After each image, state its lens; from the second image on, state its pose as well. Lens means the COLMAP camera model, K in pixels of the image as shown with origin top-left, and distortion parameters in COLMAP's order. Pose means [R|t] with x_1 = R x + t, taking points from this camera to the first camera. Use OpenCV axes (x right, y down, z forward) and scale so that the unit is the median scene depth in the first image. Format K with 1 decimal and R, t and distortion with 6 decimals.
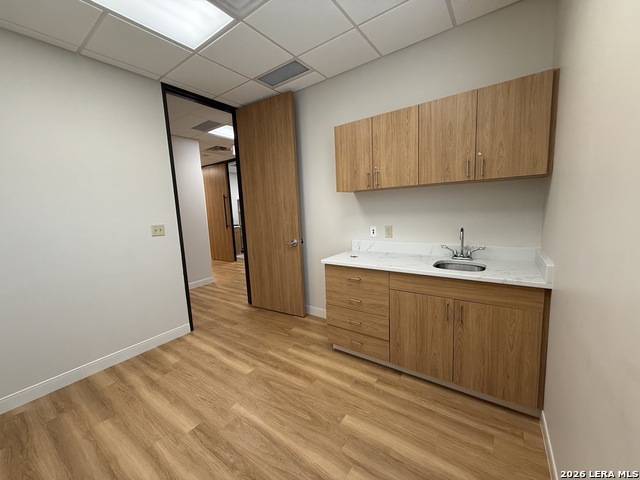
lens RADIAL K [[255.8, 0, 319.1], [0, 255.8, 240.5], [0, 0, 1]] dist [0.000639, 0.000785]
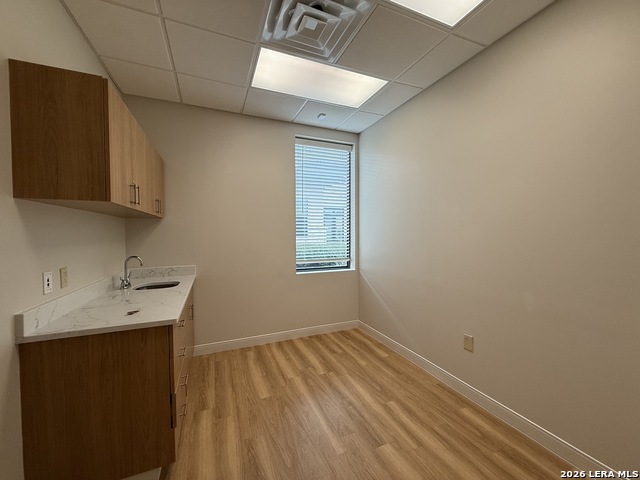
lens RADIAL K [[255.8, 0, 319.3], [0, 255.8, 240.8], [0, 0, 1]] dist [0.000639, 0.000785]
pose [[-0.852421, 0.034447, 0.521720, -0.652028], [0.111912, 0.986723, 0.117700, -0.147438], [-0.510739, 0.158717, -0.844958, 1.447603]]
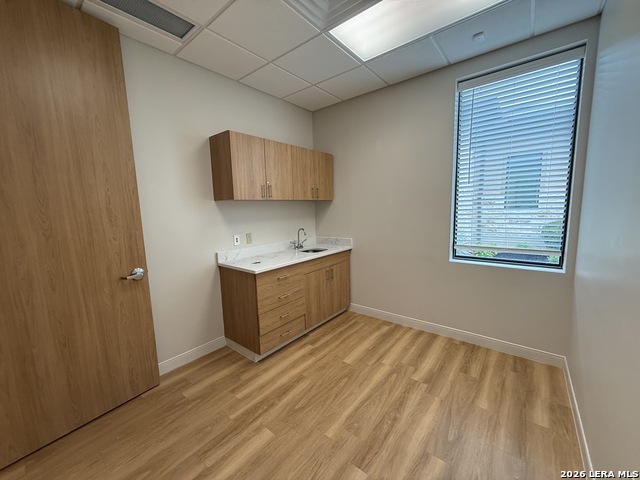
lens RADIAL K [[255.8, 0, 316.9], [0, 255.8, 240.8], [0, 0, 1]] dist [0.000639, 0.000785]
pose [[0.064851, -0.084055, 0.994349, -1.007703], [0.154362, 0.985297, 0.073223, -0.073309], [-0.985884, 0.148742, 0.076872, 0.763525]]
